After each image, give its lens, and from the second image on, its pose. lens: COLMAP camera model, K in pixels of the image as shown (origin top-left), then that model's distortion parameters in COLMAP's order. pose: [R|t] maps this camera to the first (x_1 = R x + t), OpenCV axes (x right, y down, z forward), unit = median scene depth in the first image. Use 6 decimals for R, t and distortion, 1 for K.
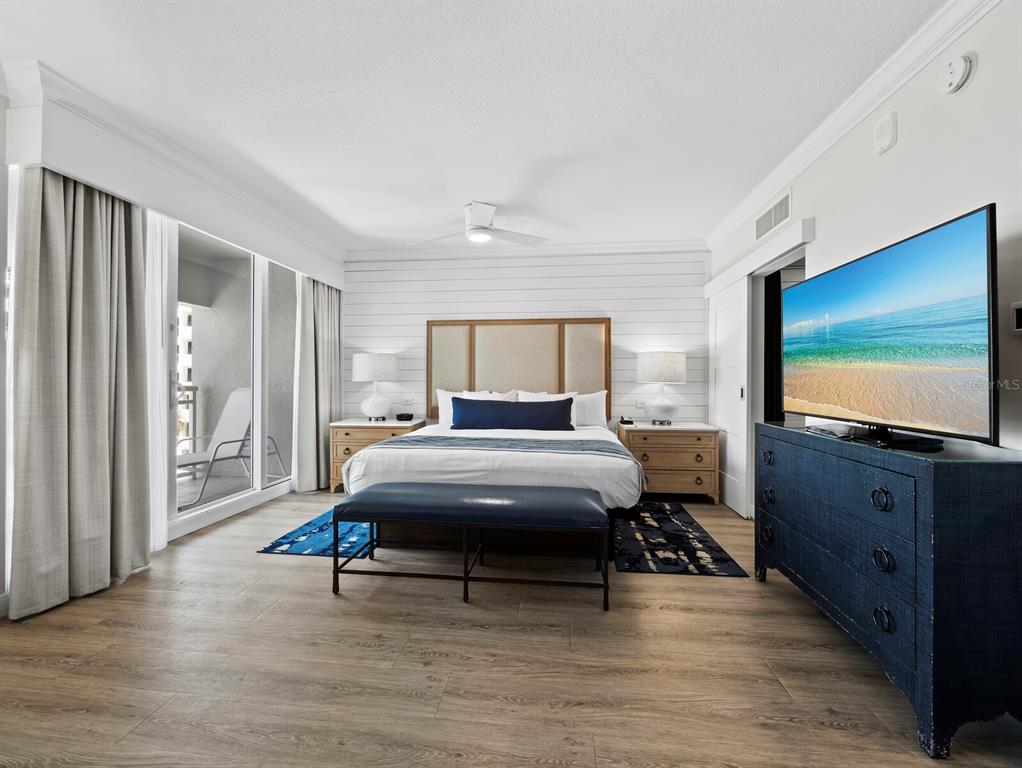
lens RADIAL K [[434.5, 0, 515.2], [0, 434.5, 377.6], [0, 0, 1]] dist [-0.004368, 0.000598]
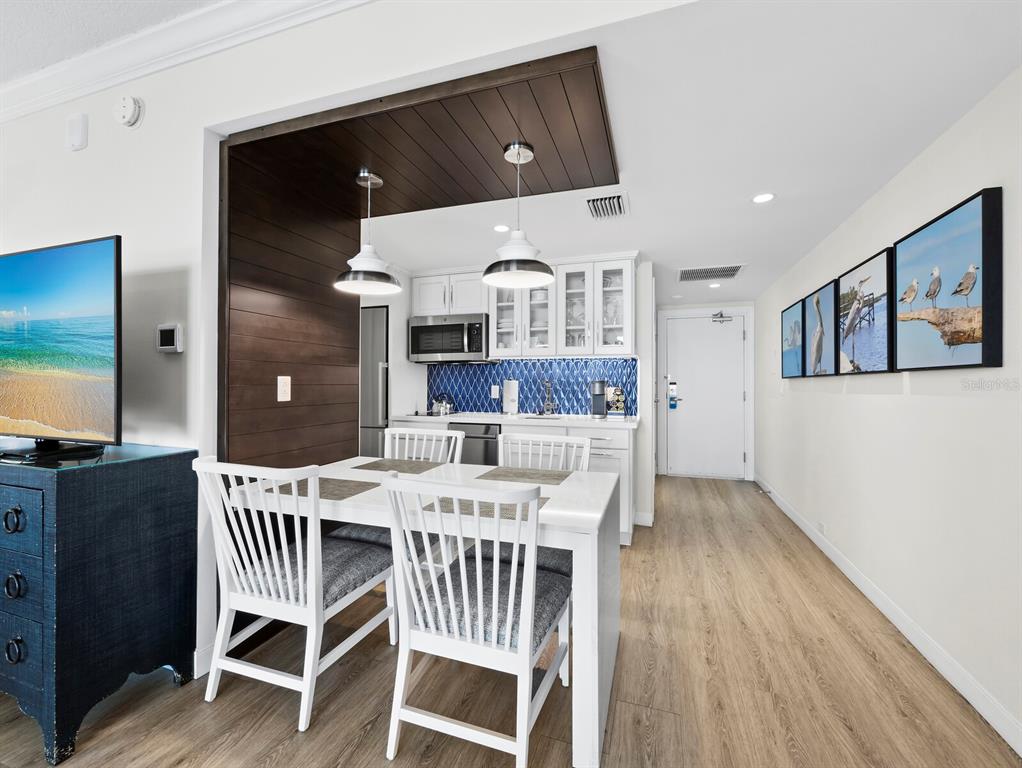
lens RADIAL K [[434.5, 0, 513.5], [0, 434.5, 379.6], [0, 0, 1]] dist [-0.004368, 0.000598]
pose [[0.211267, 0.012648, 0.977346, 0.099203], [-0.011683, 0.999878, -0.010414, -0.010494], [-0.977358, -0.009218, 0.211389, -0.123888]]
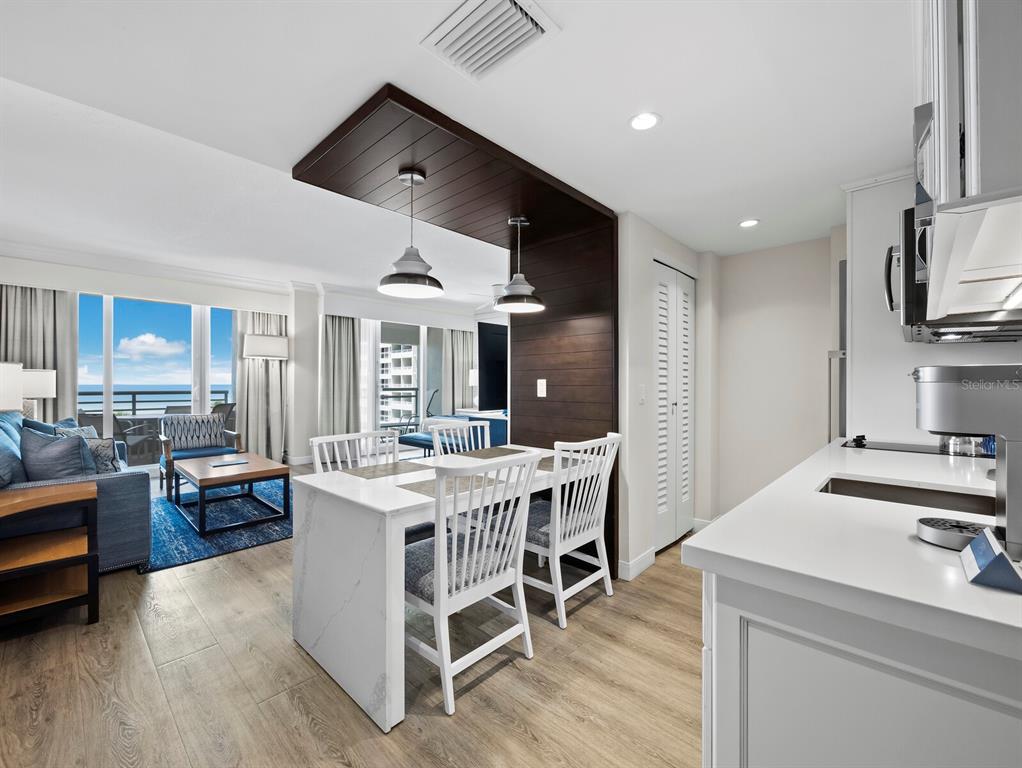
lens RADIAL K [[434.5, 0, 516.3], [0, 434.5, 383.5], [0, 0, 1]] dist [-0.004368, 0.000598]
pose [[0.801573, 0.001432, -0.597895, 1.388670], [0.002150, 0.999984, 0.005277, -0.015575], [0.597893, -0.005515, 0.801557, -0.494527]]
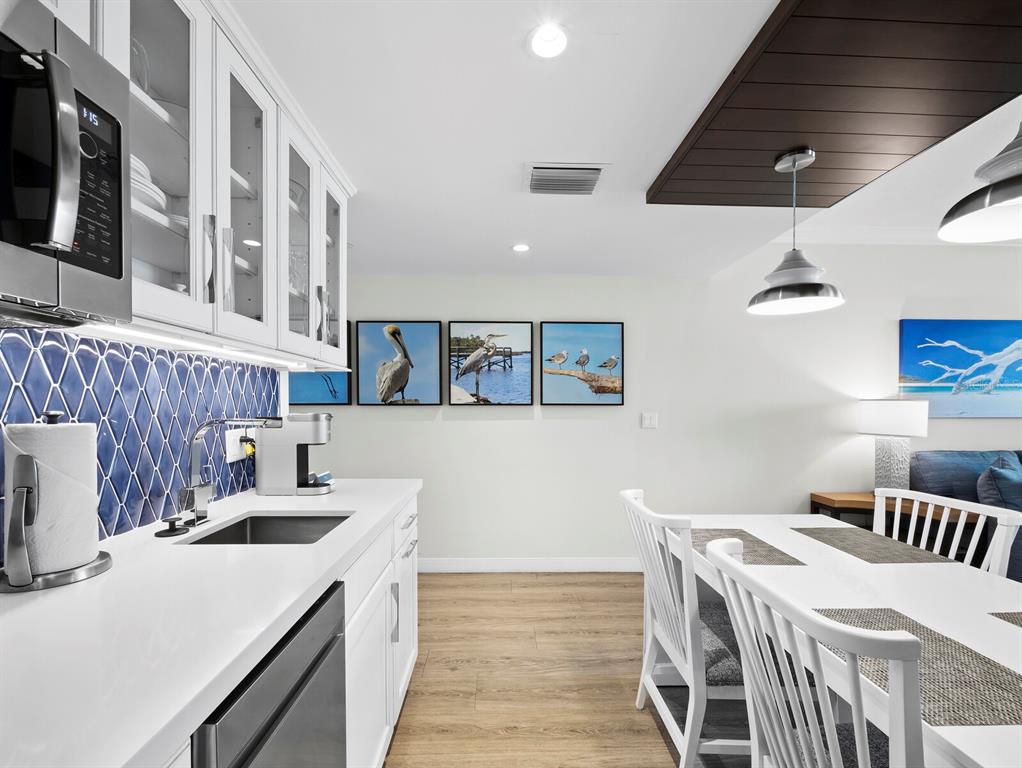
lens RADIAL K [[434.5, 0, 517.5], [0, 434.5, 407.4], [0, 0, 1]] dist [-0.004368, 0.000598]
pose [[-0.990829, 0.000100, -0.135125, 1.246346], [-0.000046, 0.999999, 0.001076, -0.035661], [0.135125, 0.001072, -0.990828, 0.572001]]
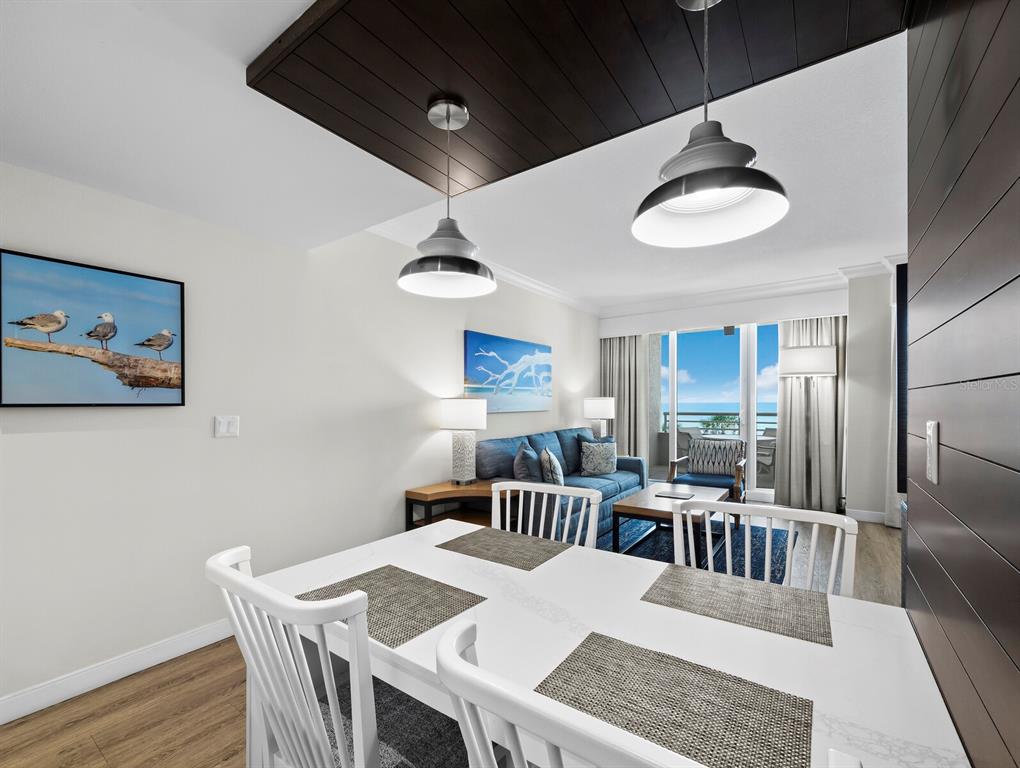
lens RADIAL K [[433.7, 0, 501.5], [0, 433.7, 400.1], [0, 0, 1]] dist [-0.004368, 0.000598]
pose [[-0.503056, -0.001574, -0.864253, 1.190472], [0.012425, 0.999882, -0.009053, -0.035970], [0.864165, -0.015292, -0.502977, 0.329592]]
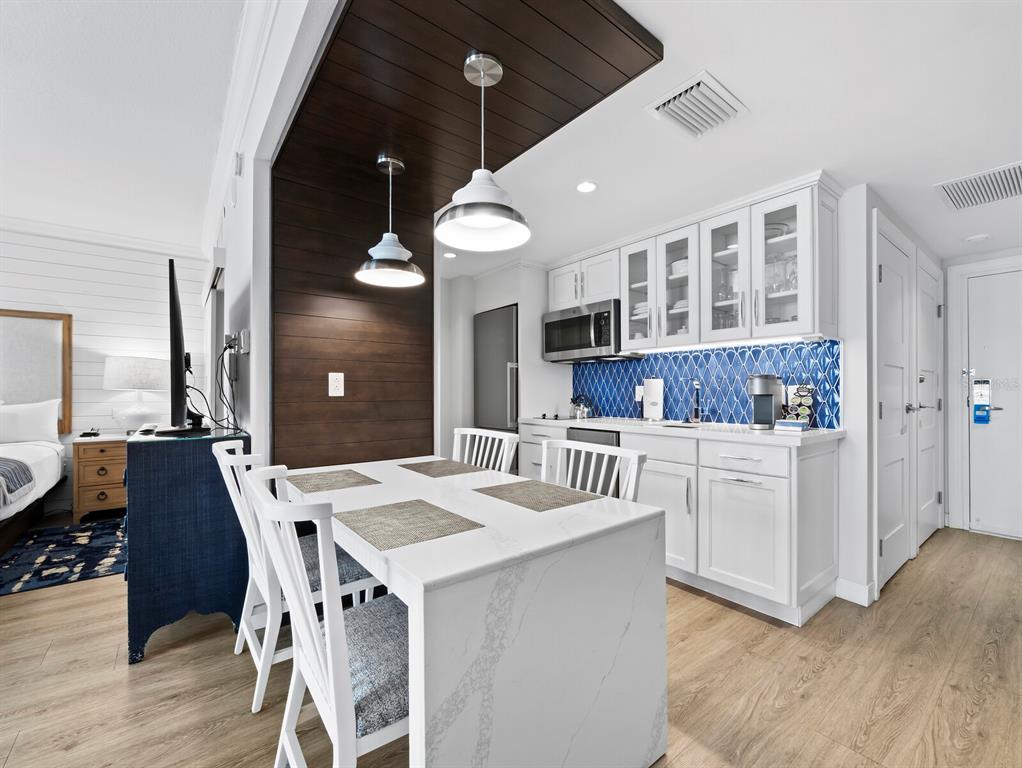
lens RADIAL K [[434.5, 0, 512.9], [0, 434.5, 391.2], [0, 0, 1]] dist [-0.004368, 0.000598]
pose [[0.716374, 0.004522, 0.697701, 0.435344], [-0.007252, 0.999973, 0.000965, 0.012261], [-0.697678, -0.005751, 0.716388, -0.388382]]
